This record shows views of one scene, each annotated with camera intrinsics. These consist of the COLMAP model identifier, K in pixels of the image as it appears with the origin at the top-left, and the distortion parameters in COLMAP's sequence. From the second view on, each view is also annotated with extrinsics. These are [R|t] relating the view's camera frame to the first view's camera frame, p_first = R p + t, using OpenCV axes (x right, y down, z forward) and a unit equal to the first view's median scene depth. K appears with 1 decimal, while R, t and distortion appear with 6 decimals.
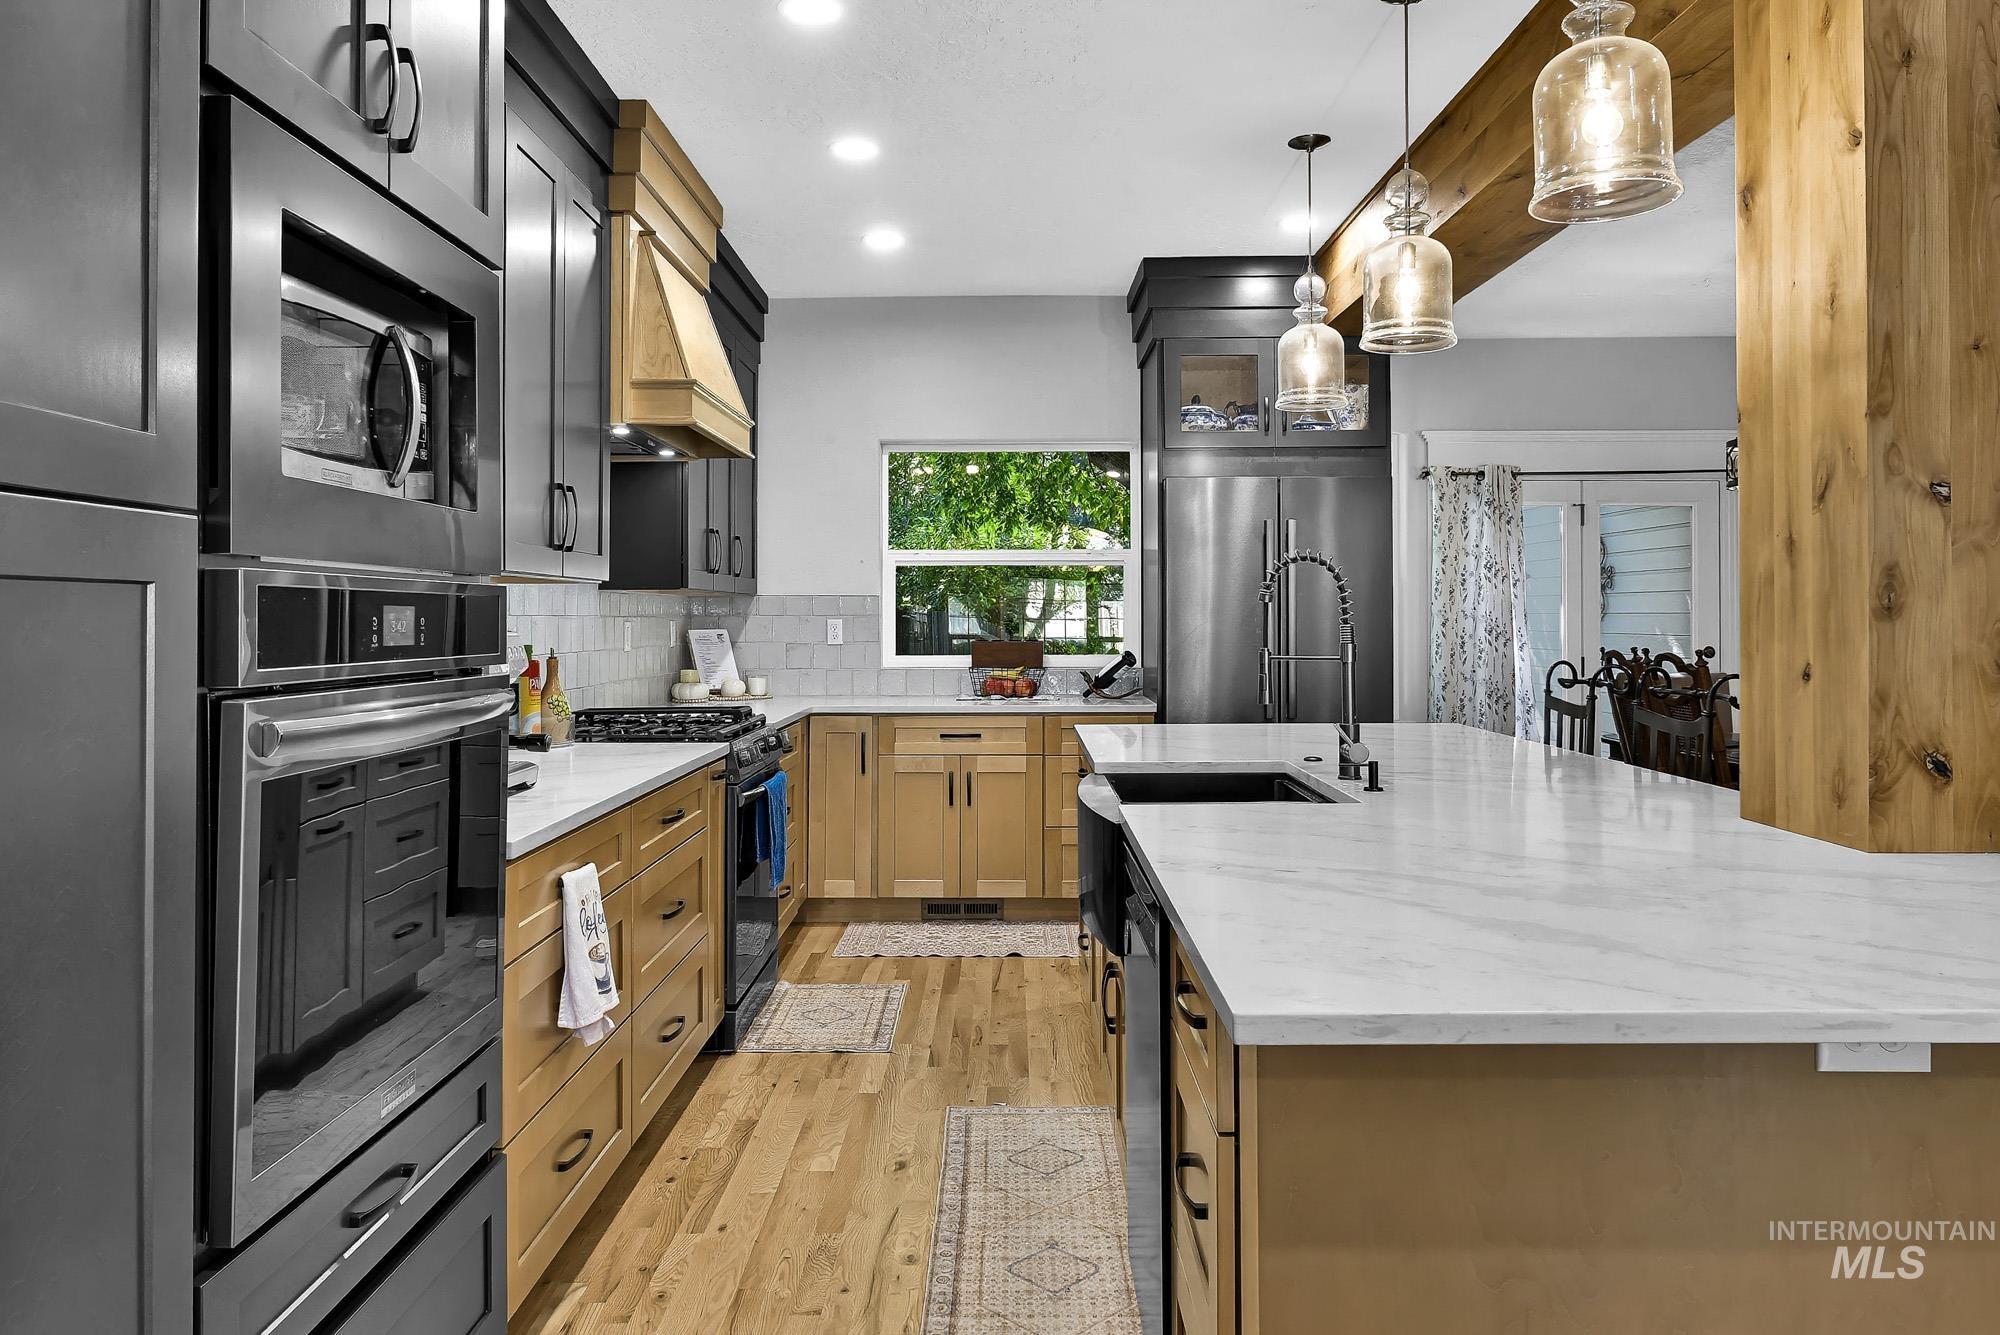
lens RADIAL K [[1304.5, 0, 1002.7], [0, 1304.5, 608.5], [0, 0, 1]] dist [-0.013030, 0.008196]
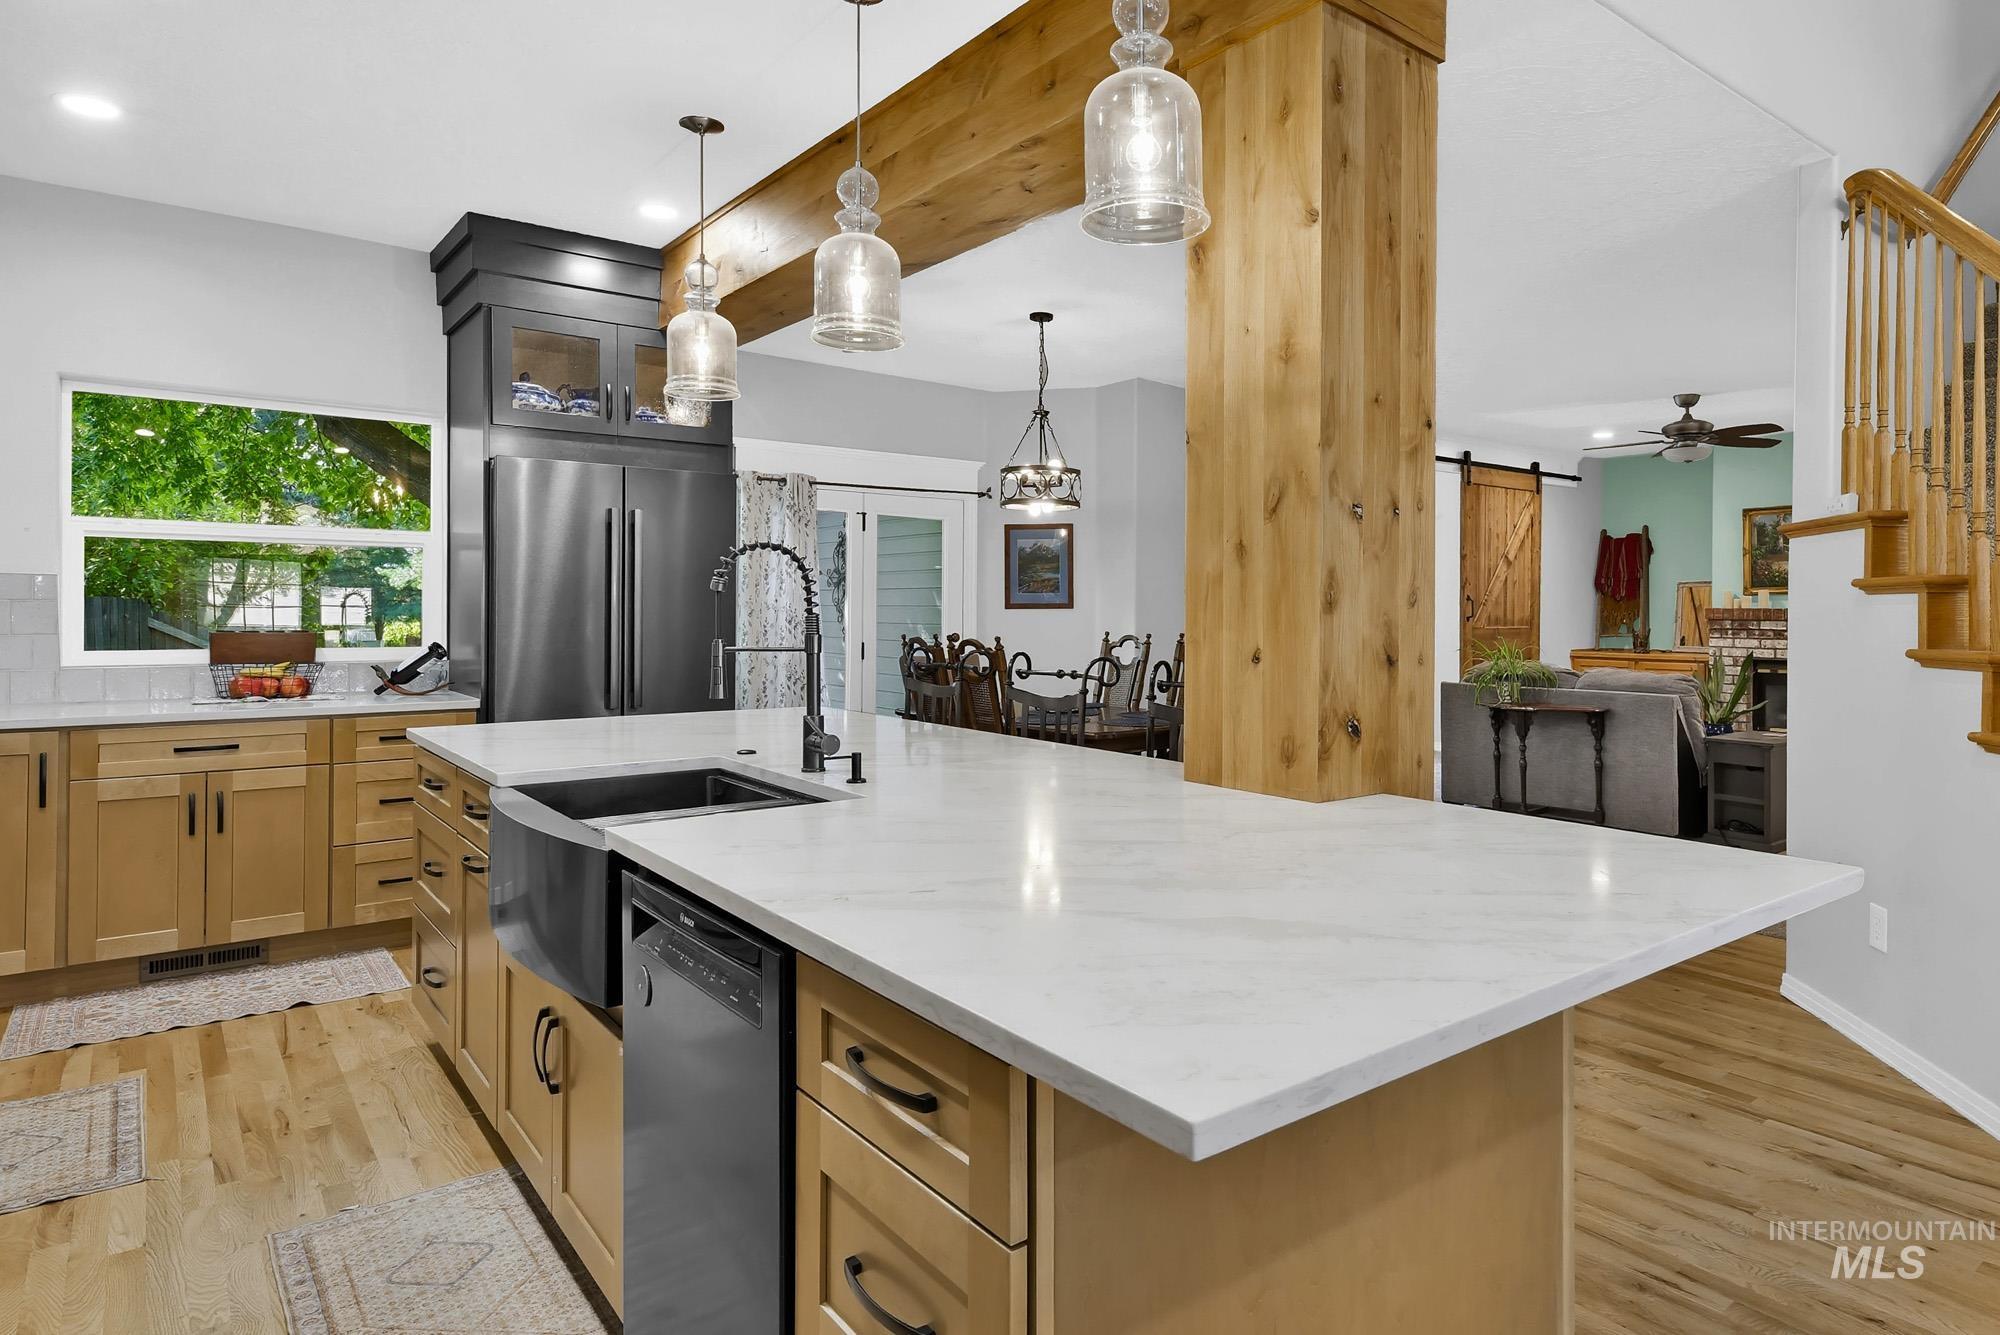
lens RADIAL K [[1129.7, 0, 1105.5], [0, 1129.7, 616.0], [0, 0, 1]] dist [0.015639, -0.004137]
pose [[0.772337, 0.002747, 0.635207, -0.074386], [-0.011551, 0.999886, 0.009721, 0.001744], [-0.635108, -0.014846, 0.772281, 0.135932]]
